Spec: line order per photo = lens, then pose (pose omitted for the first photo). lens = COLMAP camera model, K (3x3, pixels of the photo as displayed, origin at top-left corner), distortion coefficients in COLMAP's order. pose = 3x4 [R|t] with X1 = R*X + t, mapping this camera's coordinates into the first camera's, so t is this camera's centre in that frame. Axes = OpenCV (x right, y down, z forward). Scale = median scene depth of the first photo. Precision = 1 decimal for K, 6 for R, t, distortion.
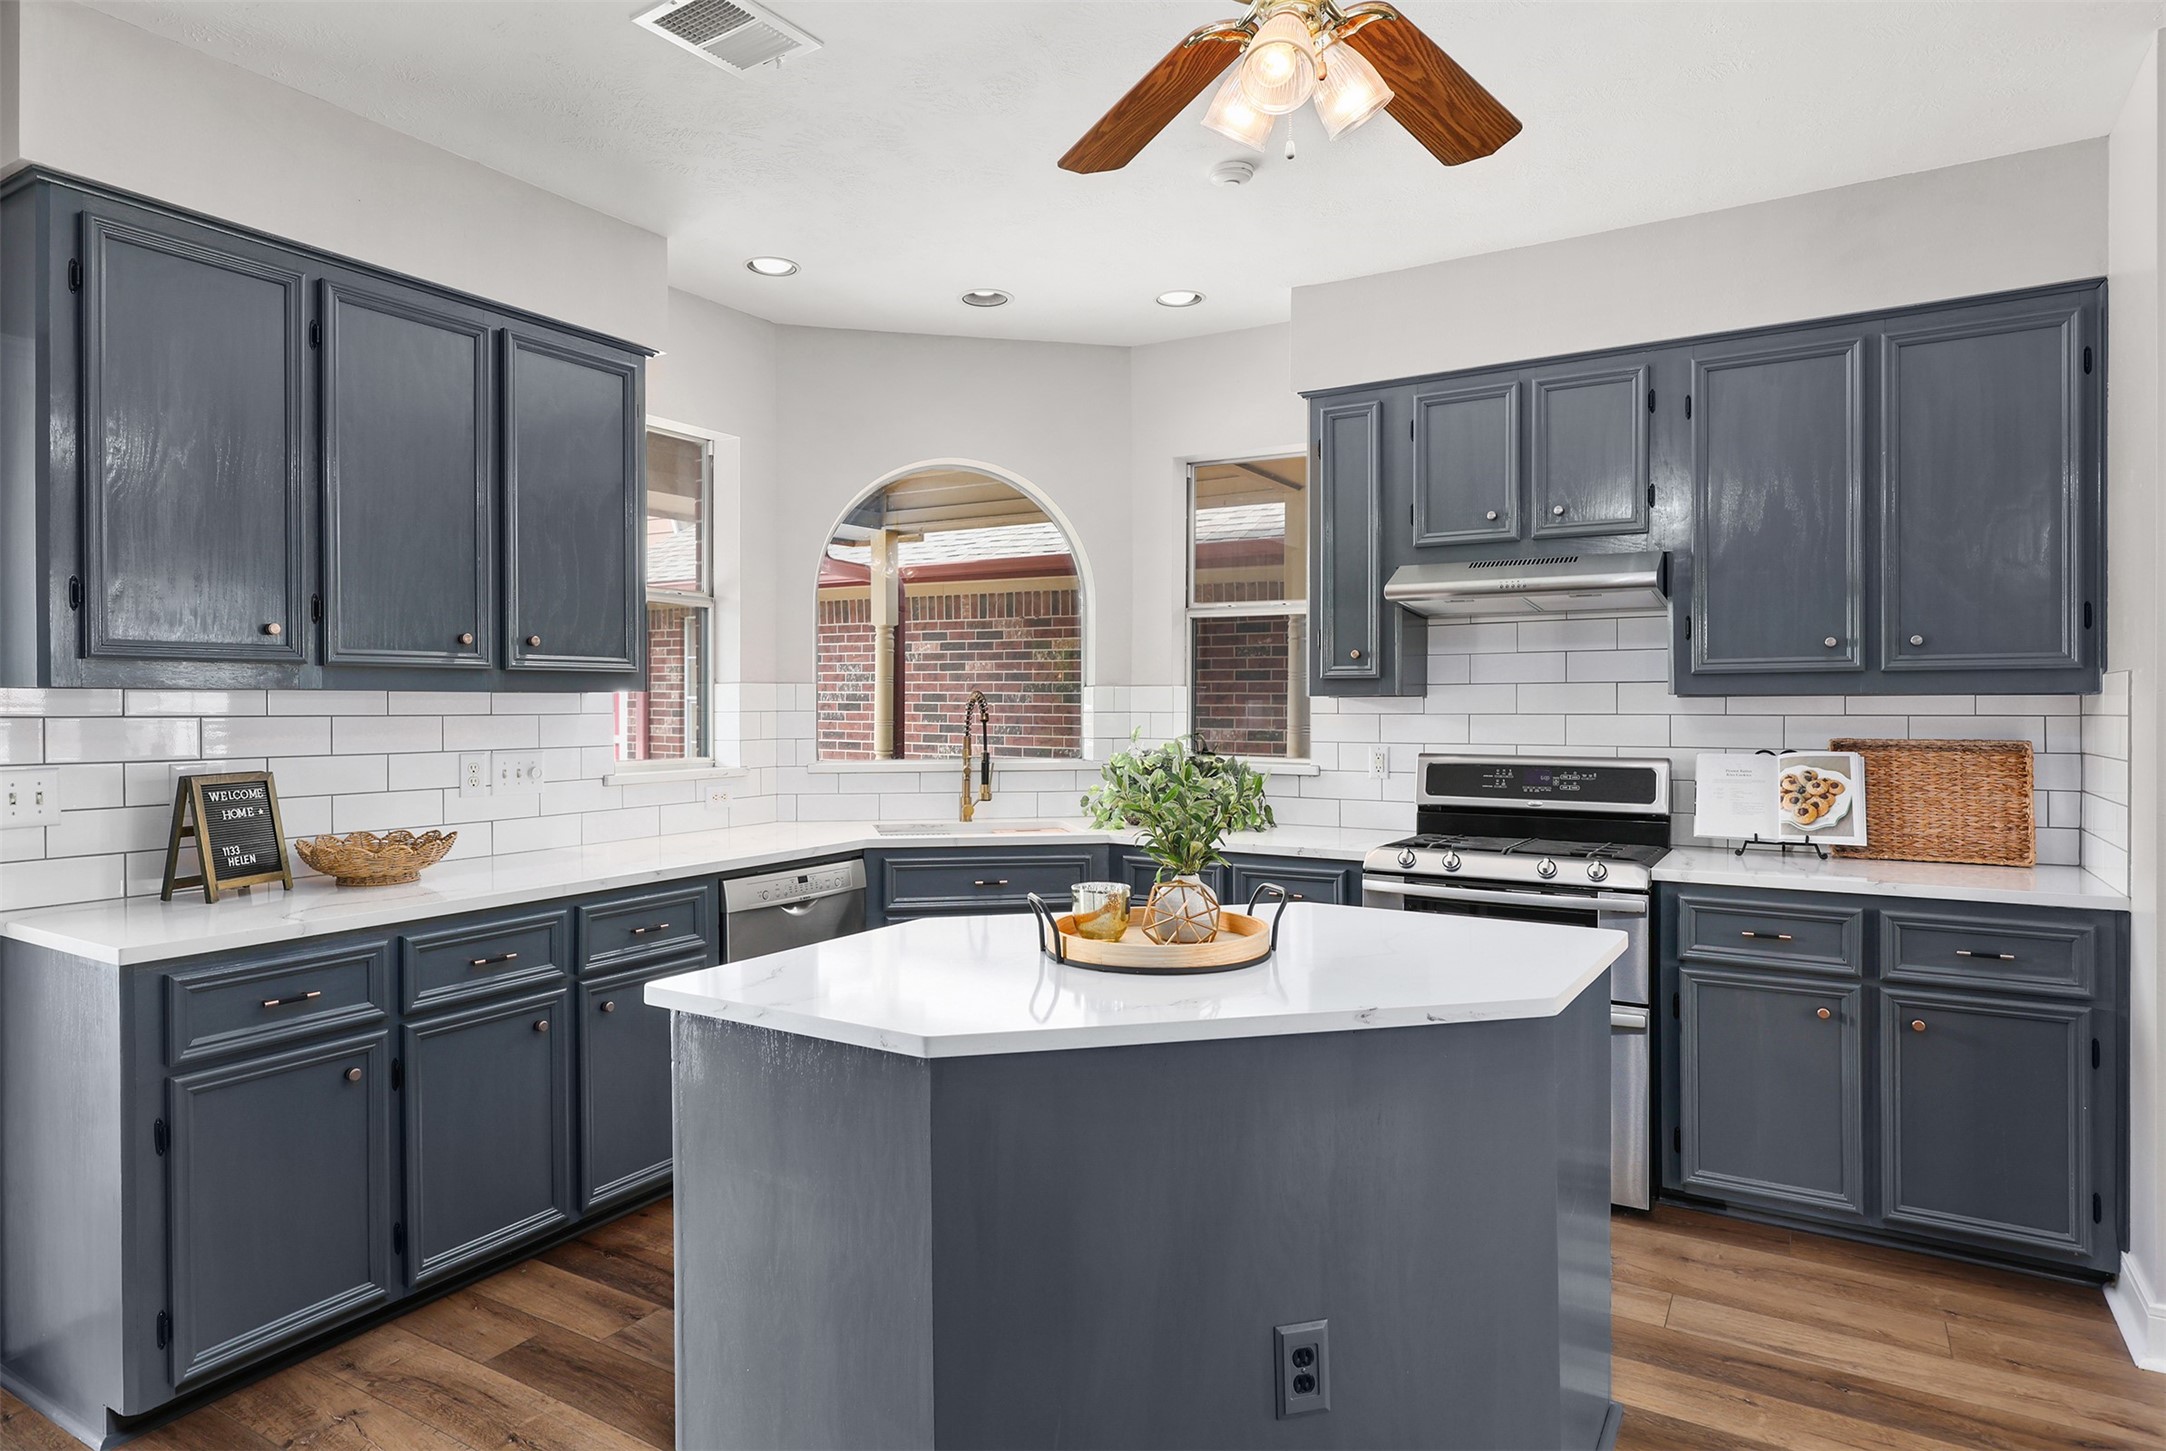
lens RADIAL K [[1215.9, 0, 1066.4], [0, 1215.9, 702.0], [0, 0, 1]] dist [-0.013430, 0.004816]
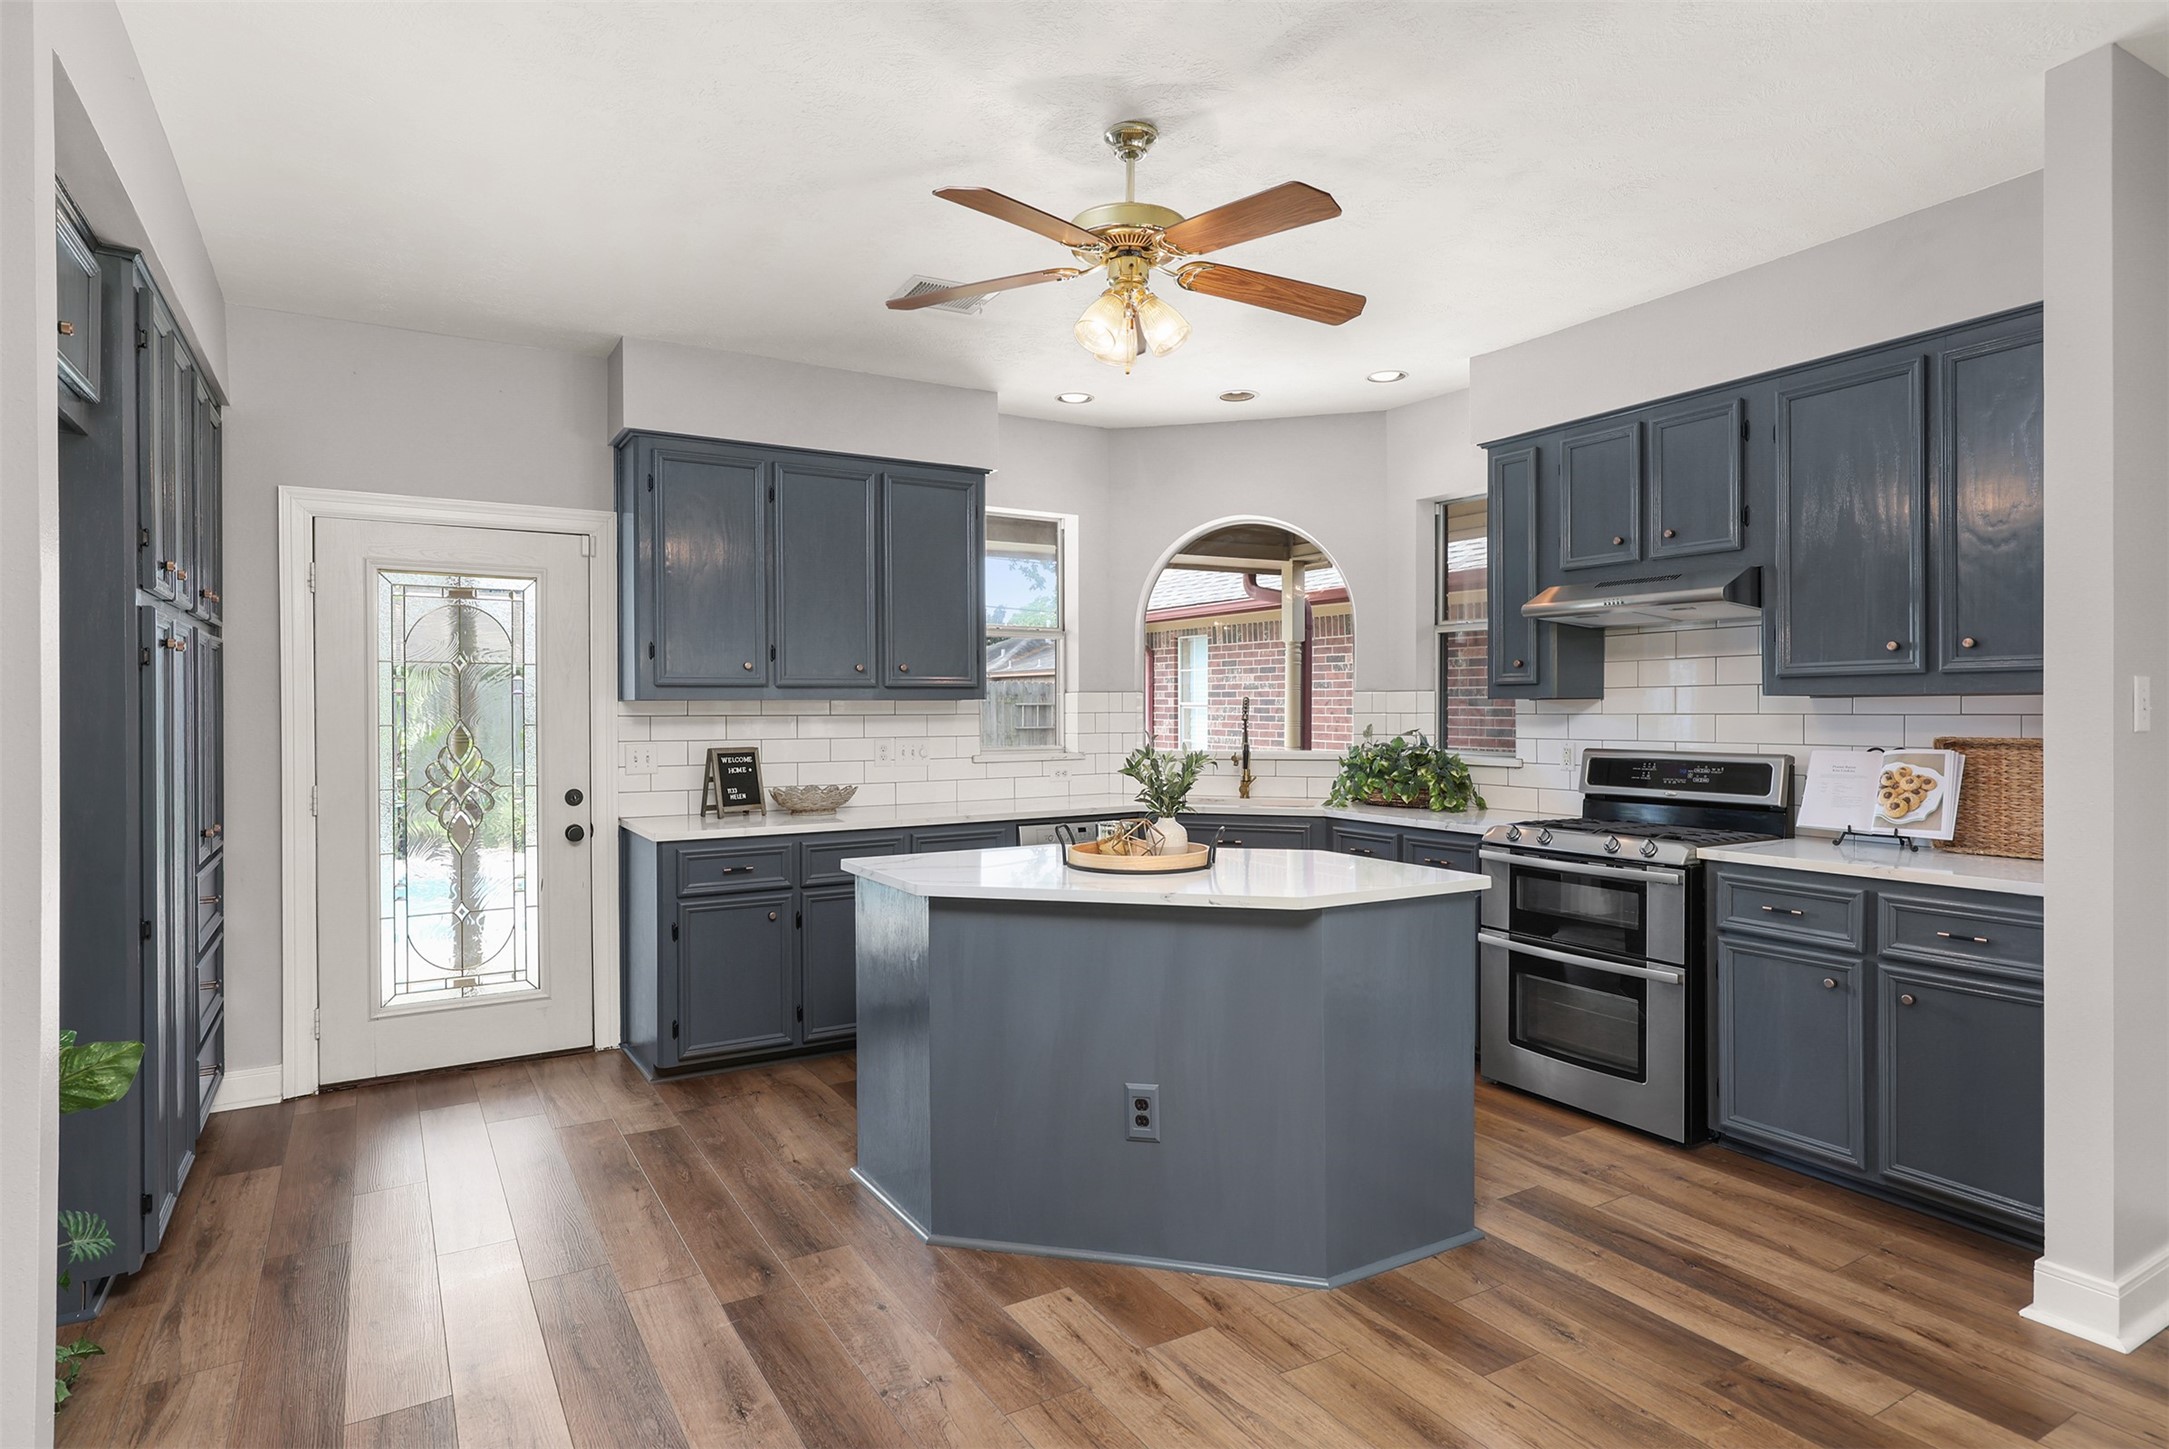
lens RADIAL K [[1146.2, 0, 1081.6], [0, 1146.2, 721.0], [0, 0, 1]] dist [-0.000462, 0.001316]
pose [[0.887261, 0.001388, -0.461266, 0.459756], [0.004653, 0.999918, 0.011959, 0.001127], [0.461245, -0.012757, 0.887181, -0.224615]]
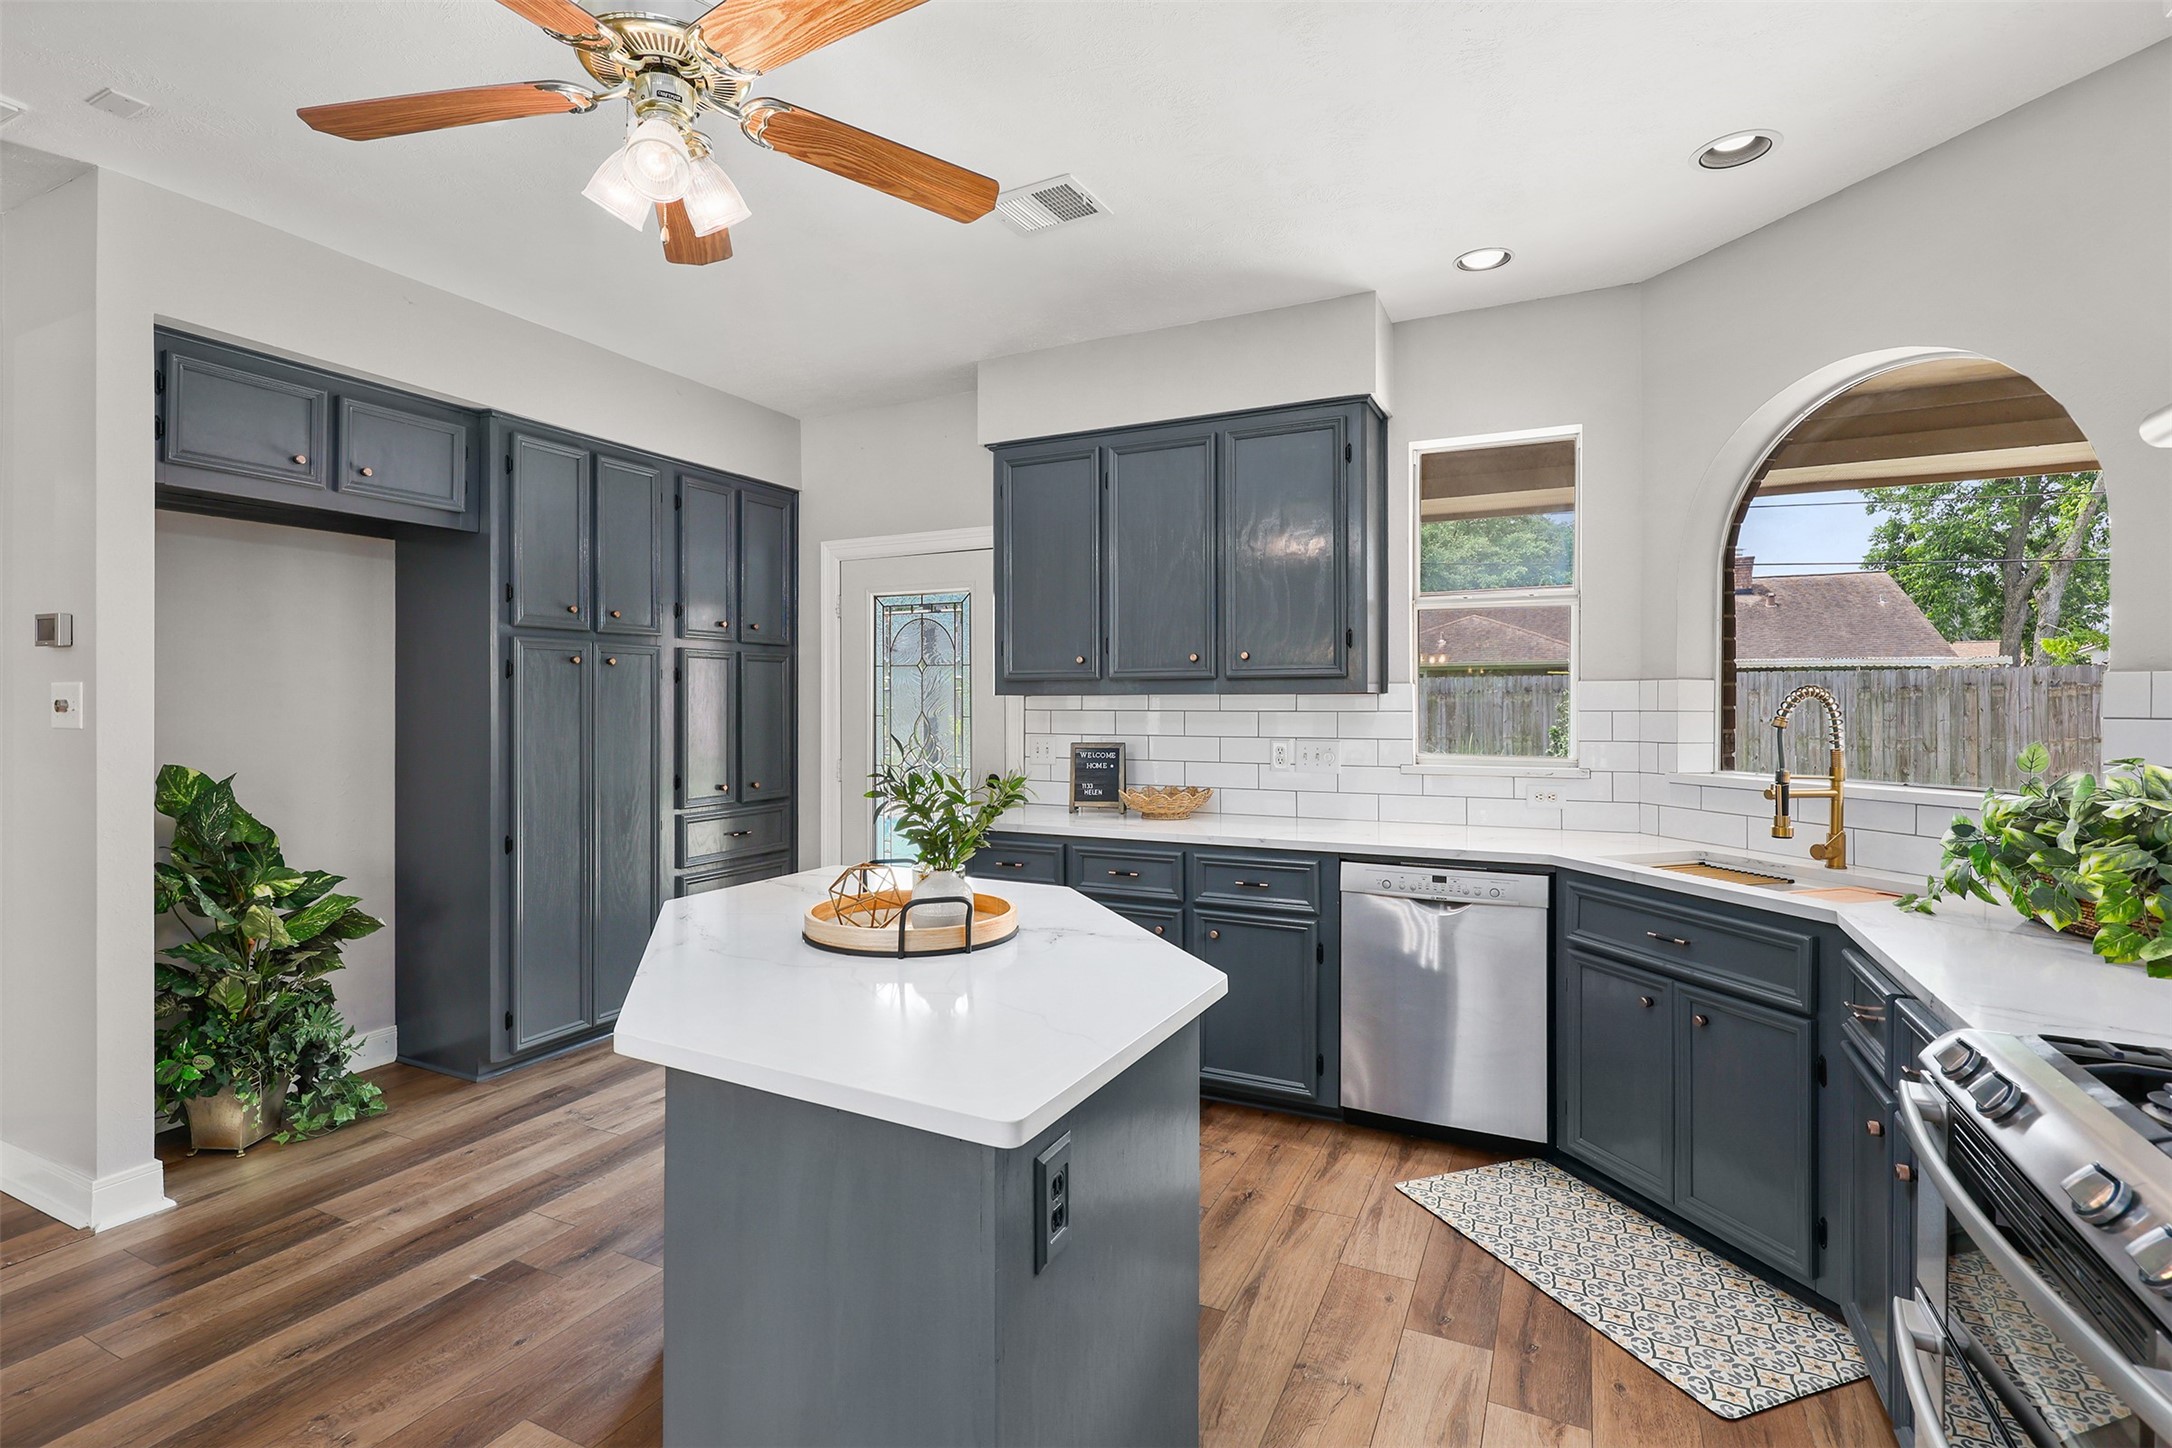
lens RADIAL K [[1003.0, 0, 1085.7], [0, 1003.0, 705.5], [0, 0, 1]] dist [-0.003670, 0.000506]
pose [[0.086036, 0.002162, -0.996290, 0.650725], [0.003104, 0.999992, 0.002439, 0.000531], [0.996287, -0.003302, 0.086029, 0.718511]]
